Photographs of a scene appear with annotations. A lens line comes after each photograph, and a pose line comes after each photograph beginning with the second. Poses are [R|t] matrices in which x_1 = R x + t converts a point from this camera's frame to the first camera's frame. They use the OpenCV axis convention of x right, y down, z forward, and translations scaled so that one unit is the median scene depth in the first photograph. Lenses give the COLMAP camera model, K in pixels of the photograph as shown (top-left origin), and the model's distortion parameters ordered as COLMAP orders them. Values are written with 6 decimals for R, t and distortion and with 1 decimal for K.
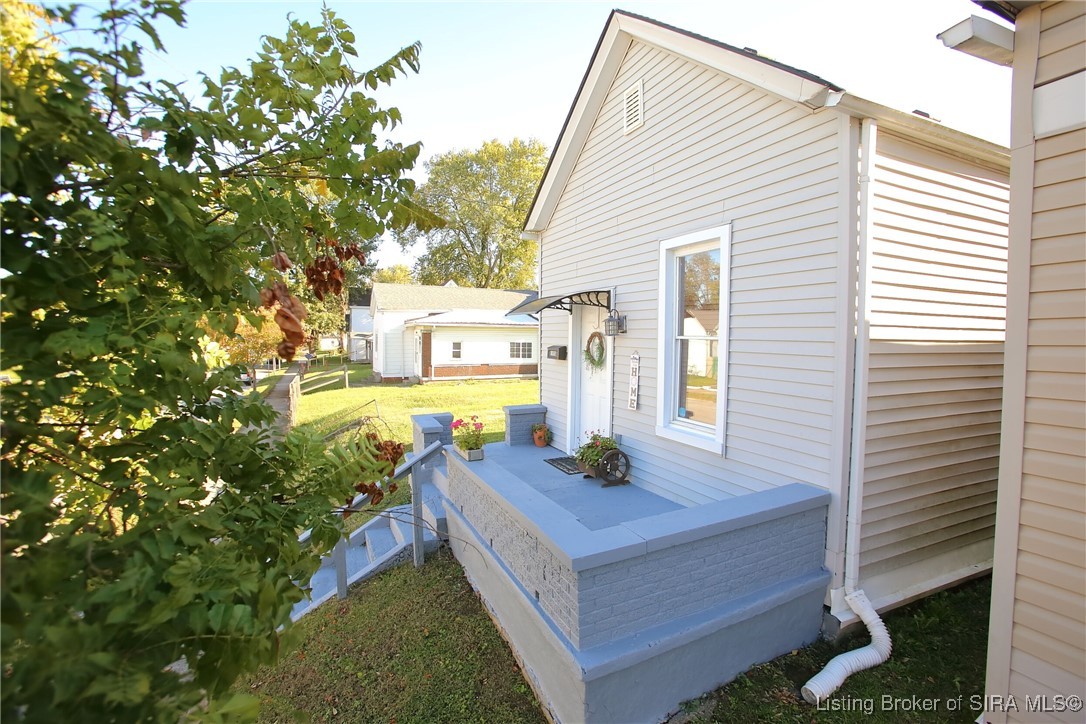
lens RADIAL K [[496.1, 0, 543.7], [0, 496.1, 357.1], [0, 0, 1]] dist [-0.079928, 0.034969]
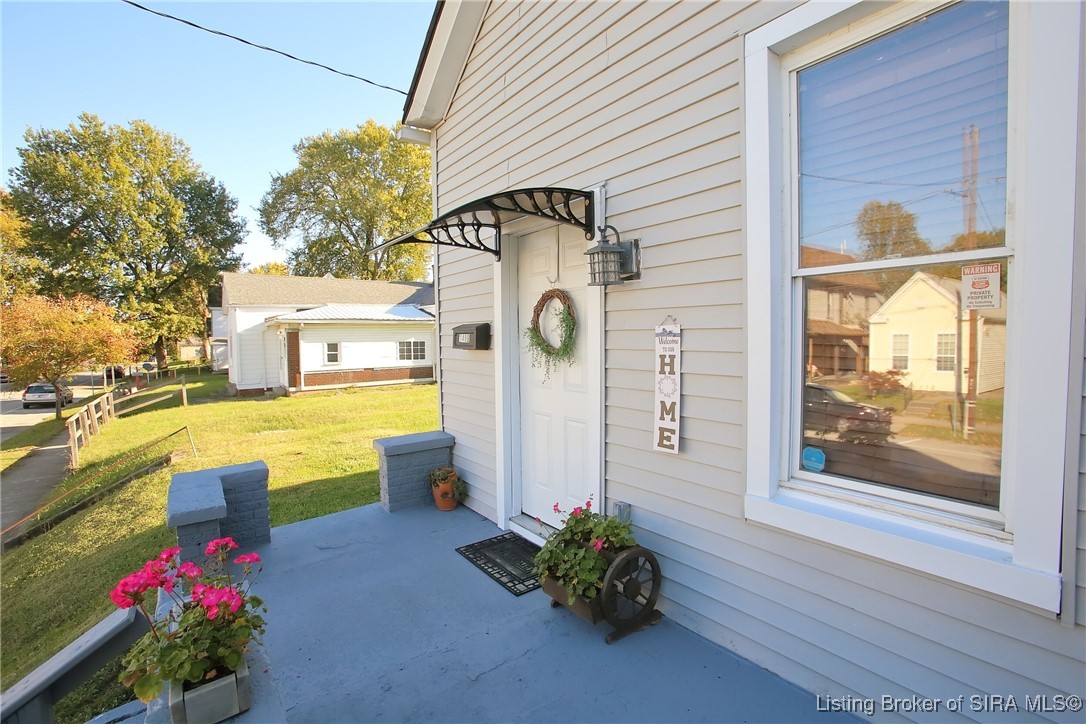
lens RADIAL K [[496.1, 0, 543.7], [0, 496.1, 357.1], [0, 0, 1]] dist [-0.079928, 0.034969]
pose [[0.977392, -0.032594, 0.208906, -0.004987], [0.033096, 0.999452, 0.001093, 0.007913], [-0.208827, 0.005846, 0.977935, 0.245886]]
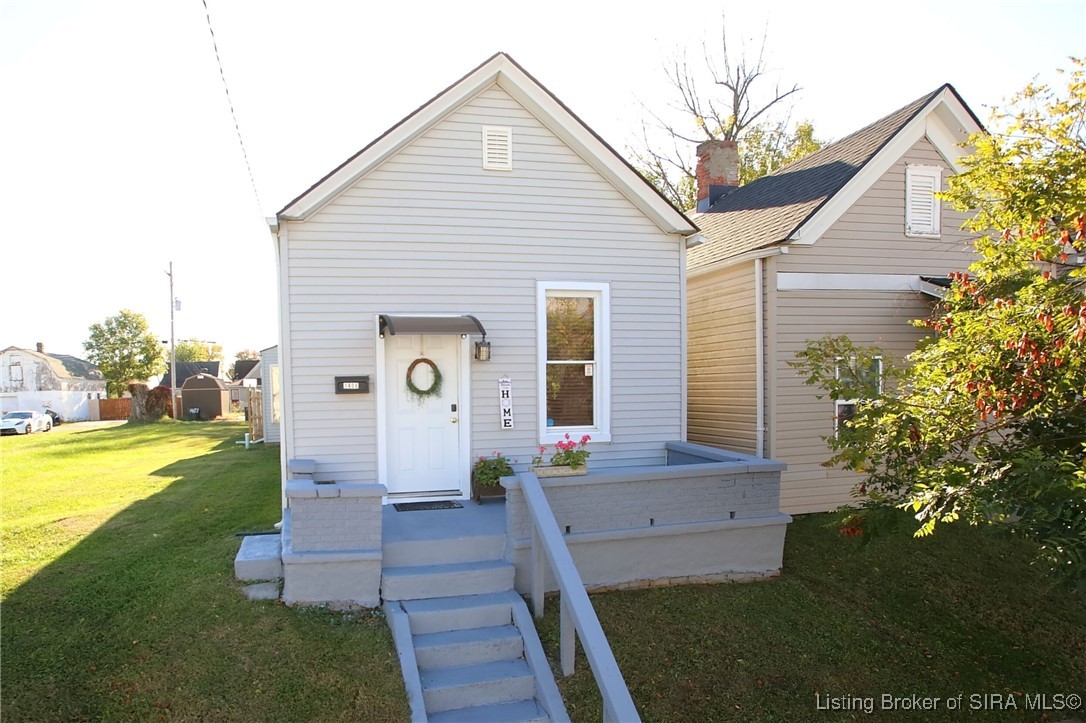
lens RADIAL K [[496.1, 0, 543.7], [0, 496.1, 356.6], [0, 0, 1]] dist [-0.079928, 0.034969]
pose [[0.243257, -0.032415, 0.969420, -0.350581], [0.050183, 0.998523, 0.020796, -0.029238], [-0.968663, 0.043590, 0.244525, 0.264479]]
